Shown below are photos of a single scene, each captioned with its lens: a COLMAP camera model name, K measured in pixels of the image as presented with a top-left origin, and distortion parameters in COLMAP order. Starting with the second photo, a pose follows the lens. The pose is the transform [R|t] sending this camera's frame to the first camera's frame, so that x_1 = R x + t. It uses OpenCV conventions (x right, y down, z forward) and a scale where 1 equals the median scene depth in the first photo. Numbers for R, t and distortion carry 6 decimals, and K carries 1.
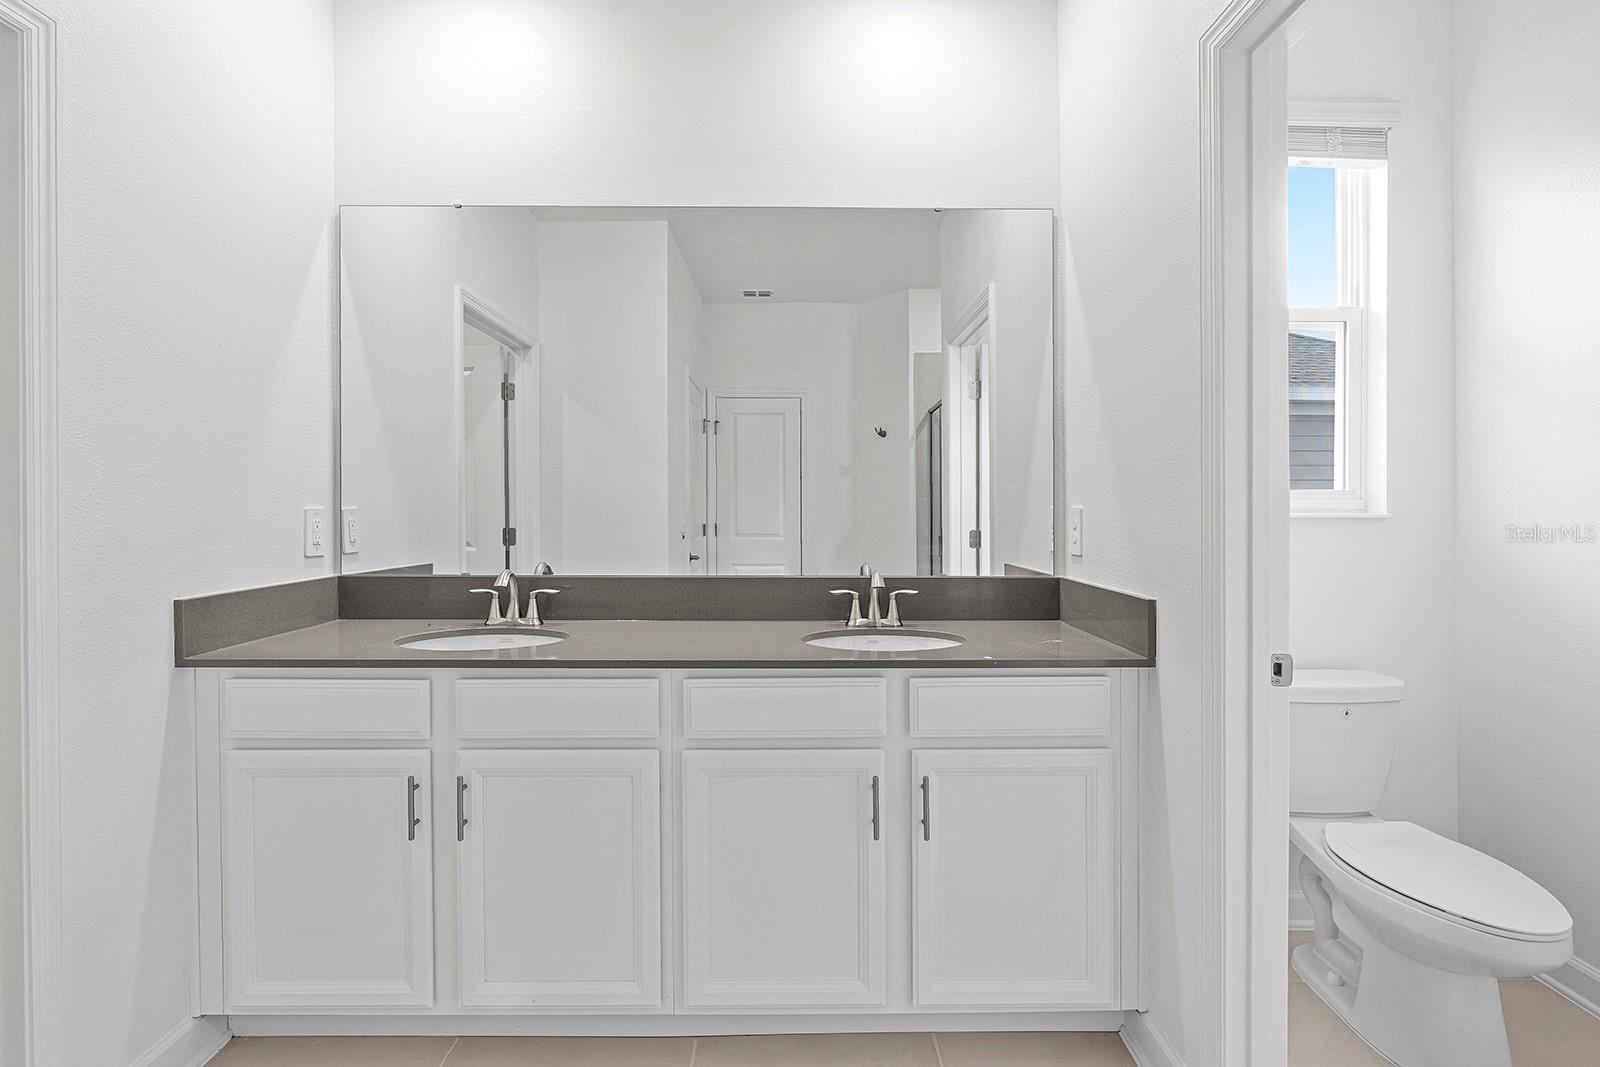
lens RADIAL K [[741.1, 0, 806.4], [0, 741.1, 527.6], [0, 0, 1]] dist [0.001317, 0.000324]
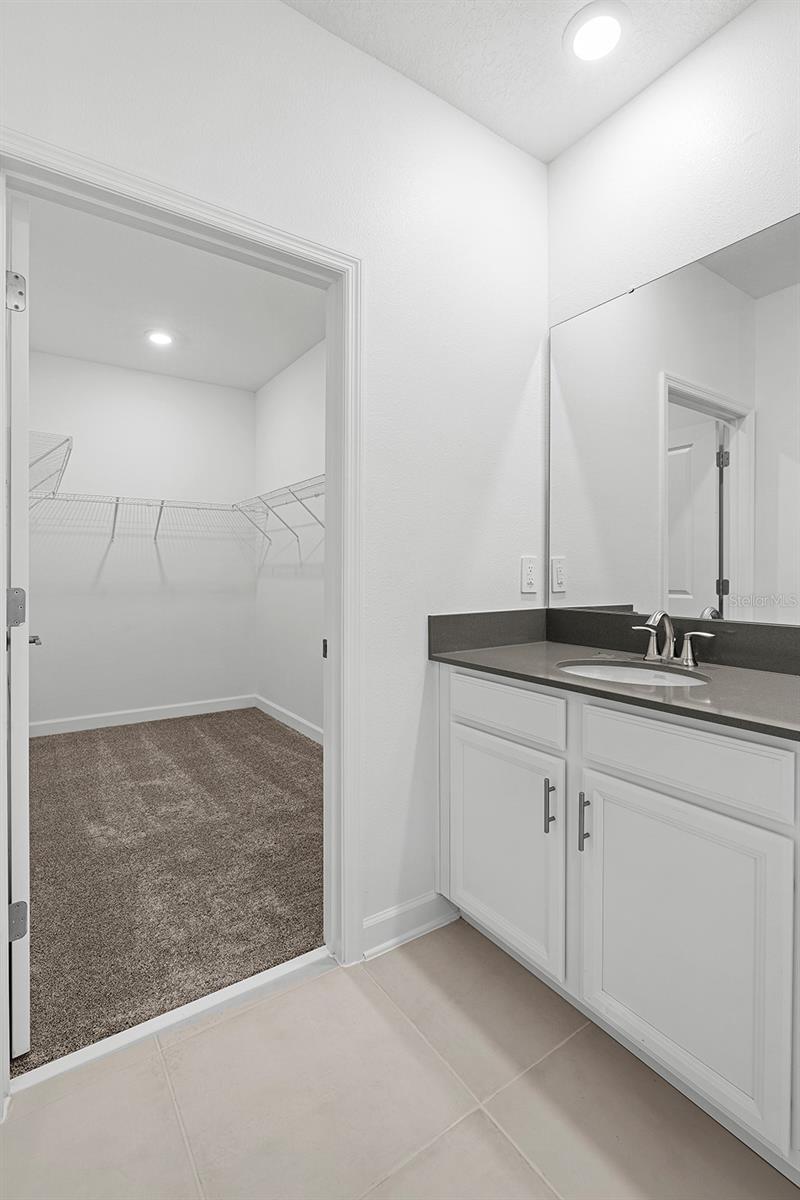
lens RADIAL K [[542.4, 0, 419.8], [0, 542.4, 582.7], [0, 0, 1]] dist [-0.005608, 0.000975]
pose [[0.564752, 0.013150, -0.825156, 0.042560], [-0.017929, 0.999833, 0.003664, 0.019843], [0.825066, 0.012725, 0.564894, 0.266297]]
